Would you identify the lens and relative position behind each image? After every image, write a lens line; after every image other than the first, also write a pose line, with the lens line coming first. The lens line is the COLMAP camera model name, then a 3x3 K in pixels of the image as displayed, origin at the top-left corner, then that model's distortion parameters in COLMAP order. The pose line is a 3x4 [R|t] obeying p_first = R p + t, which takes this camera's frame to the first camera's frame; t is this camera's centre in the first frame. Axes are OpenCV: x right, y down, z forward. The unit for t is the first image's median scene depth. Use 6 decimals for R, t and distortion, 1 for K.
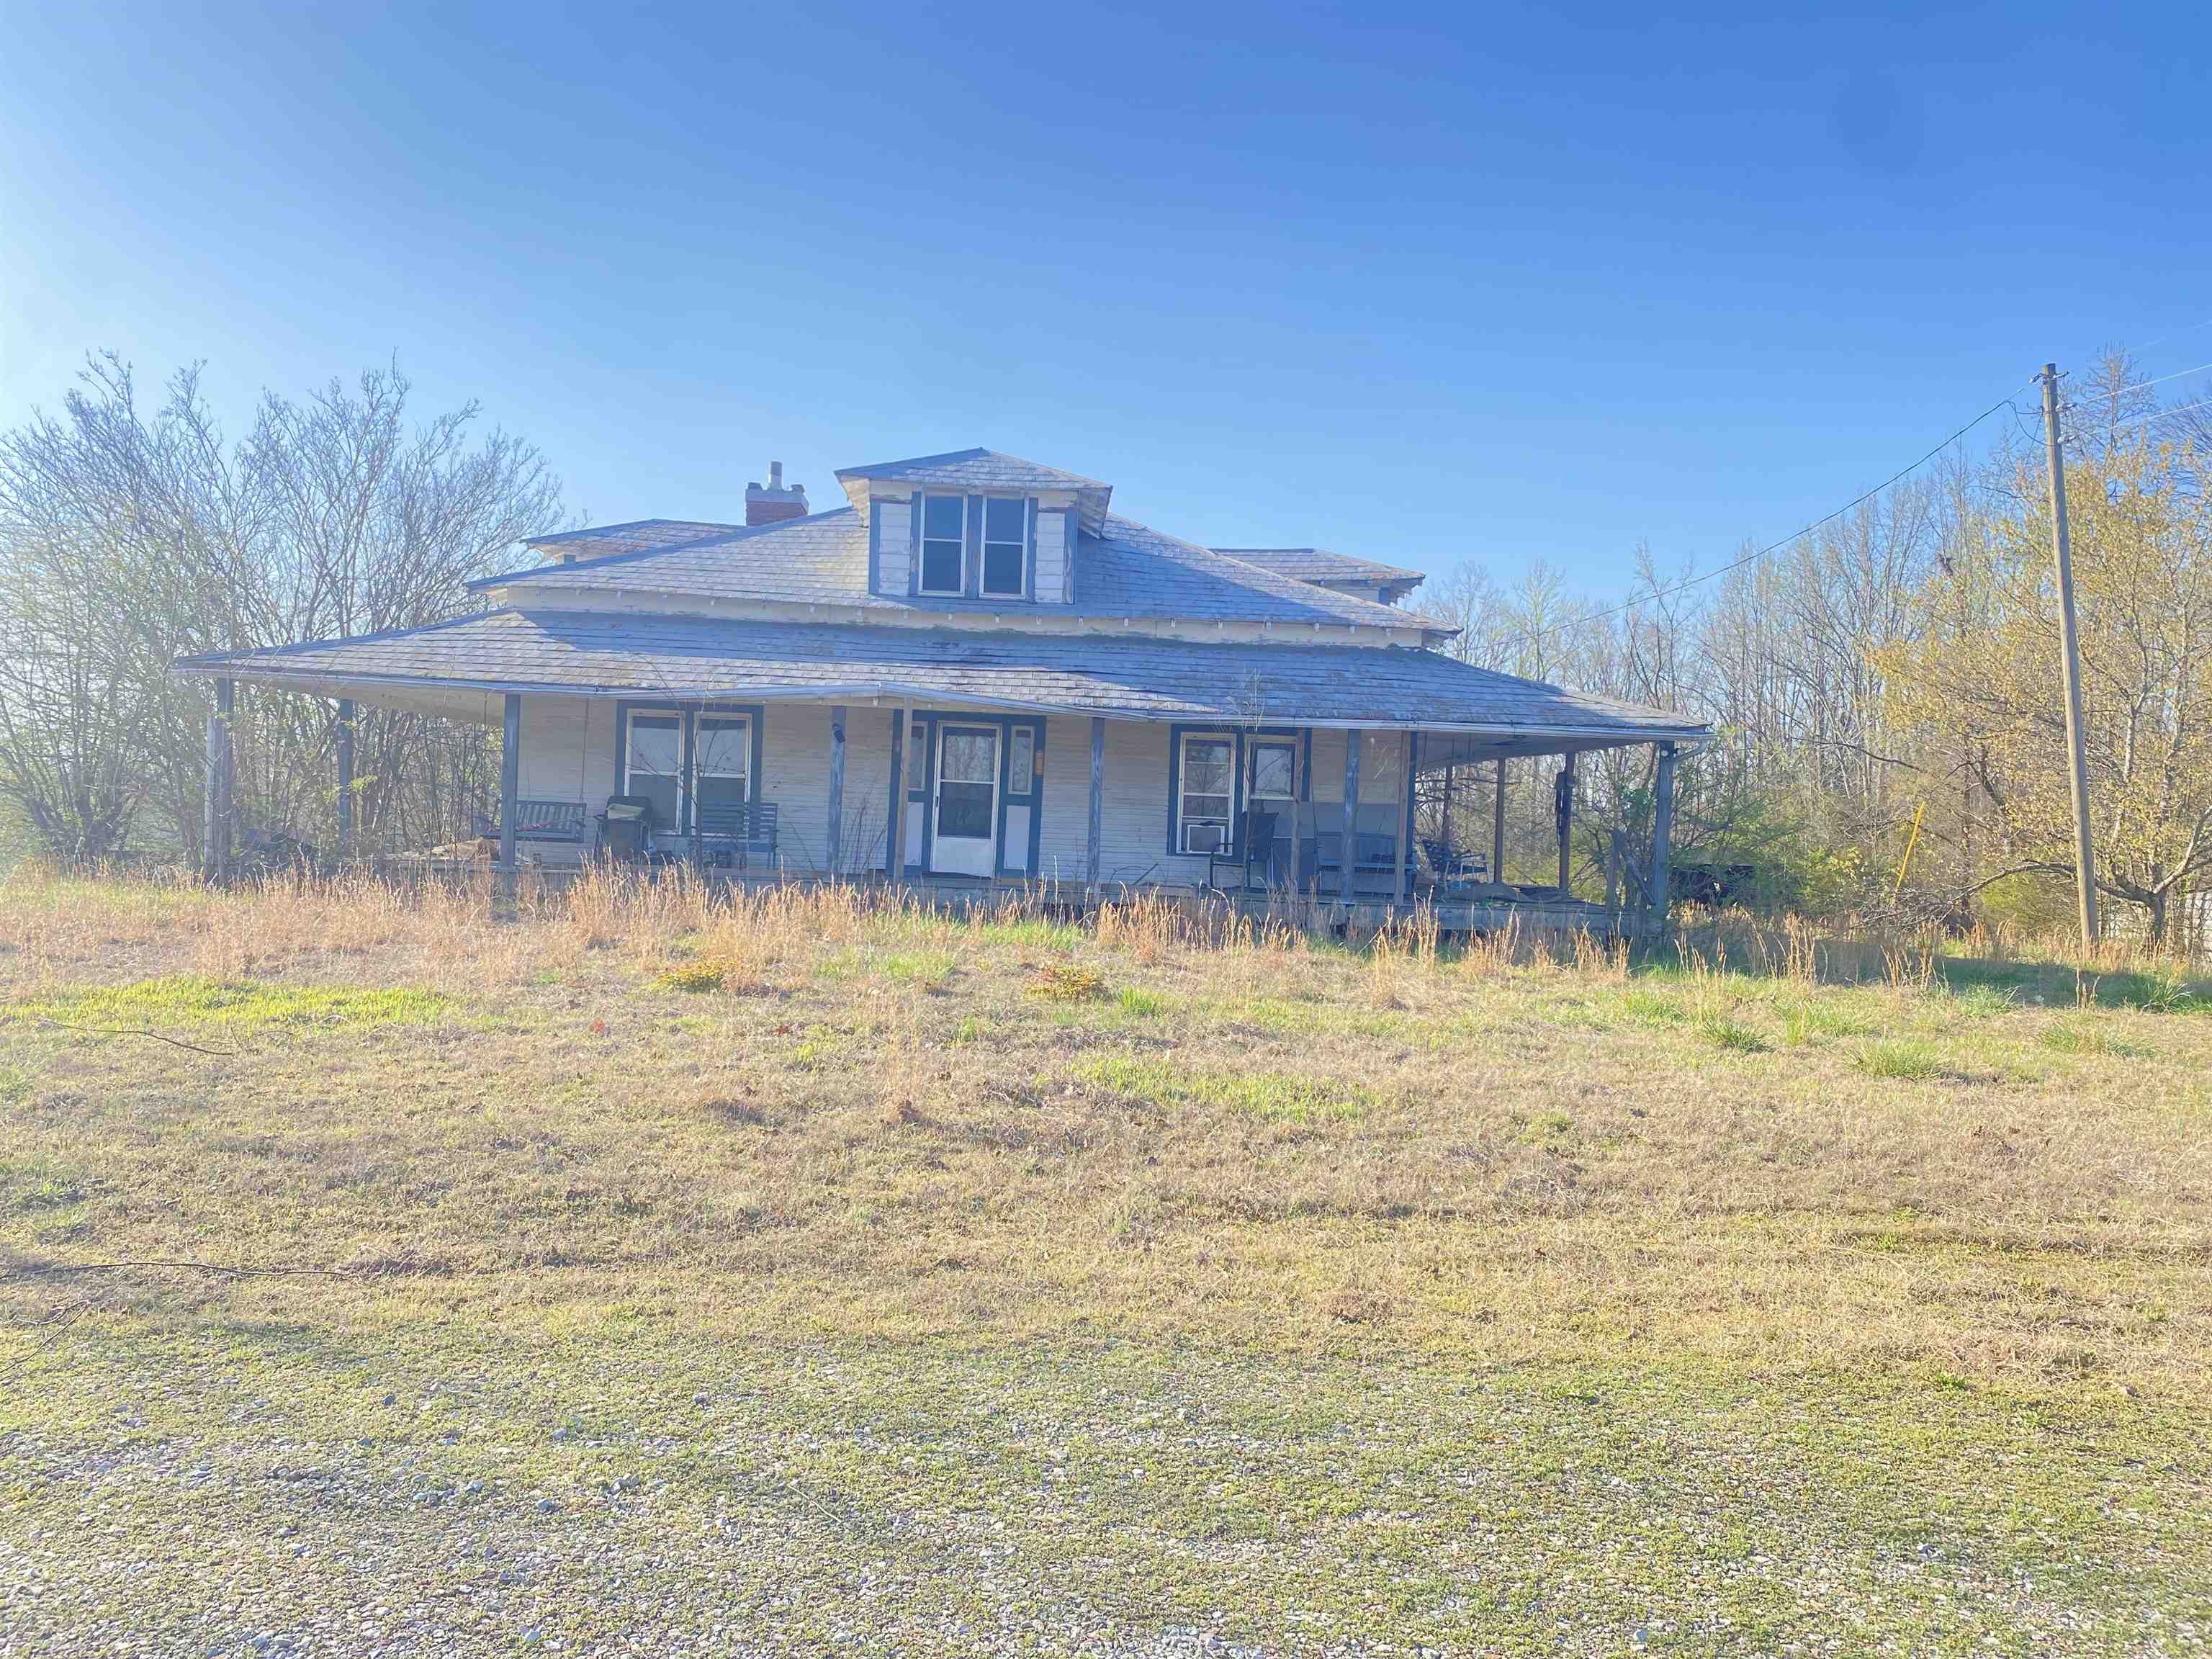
lens RADIAL K [[1678.7, 0, 1096.7], [0, 1678.7, 834.3], [0, 0, 1]] dist [0.001472, 0.003878]
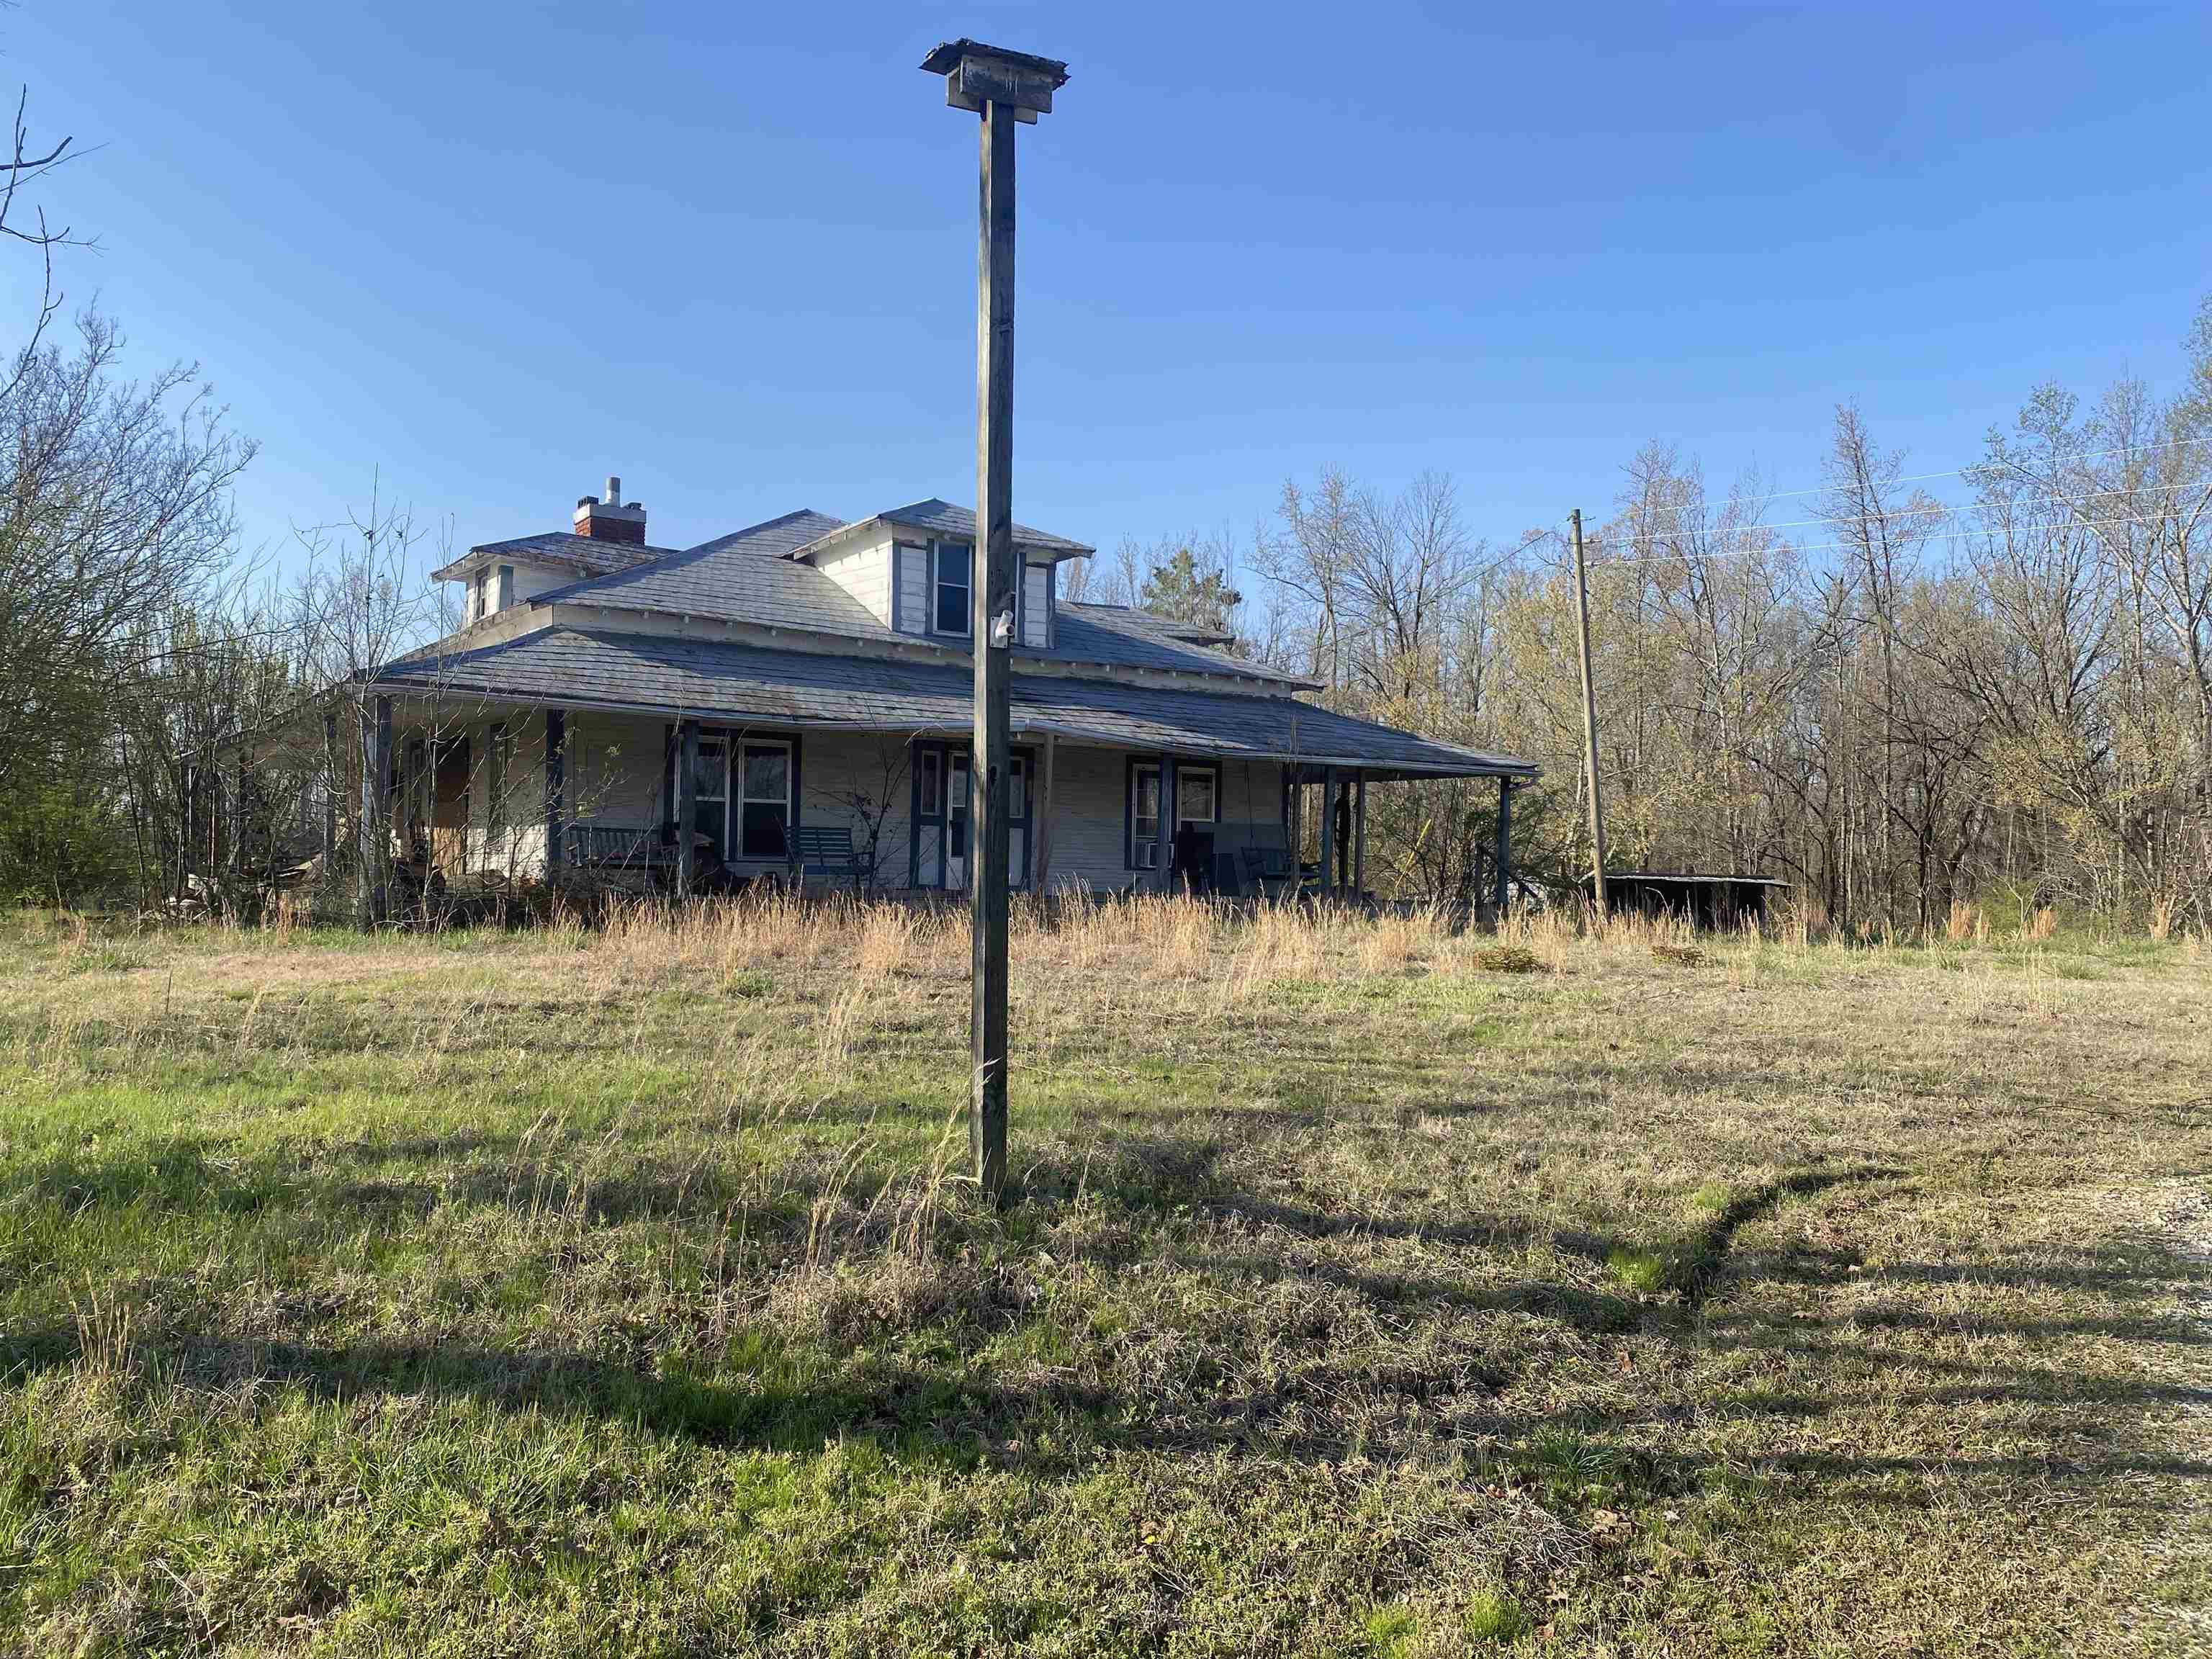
lens RADIAL K [[1678.7, 0, 1096.7], [0, 1678.7, 834.3], [0, 0, 1]] dist [0.001472, 0.003878]
pose [[0.844174, -0.010809, 0.535960, -0.617588], [0.014328, 0.999894, -0.002402, -0.009882], [-0.535878, 0.009707, 0.844240, 0.033200]]
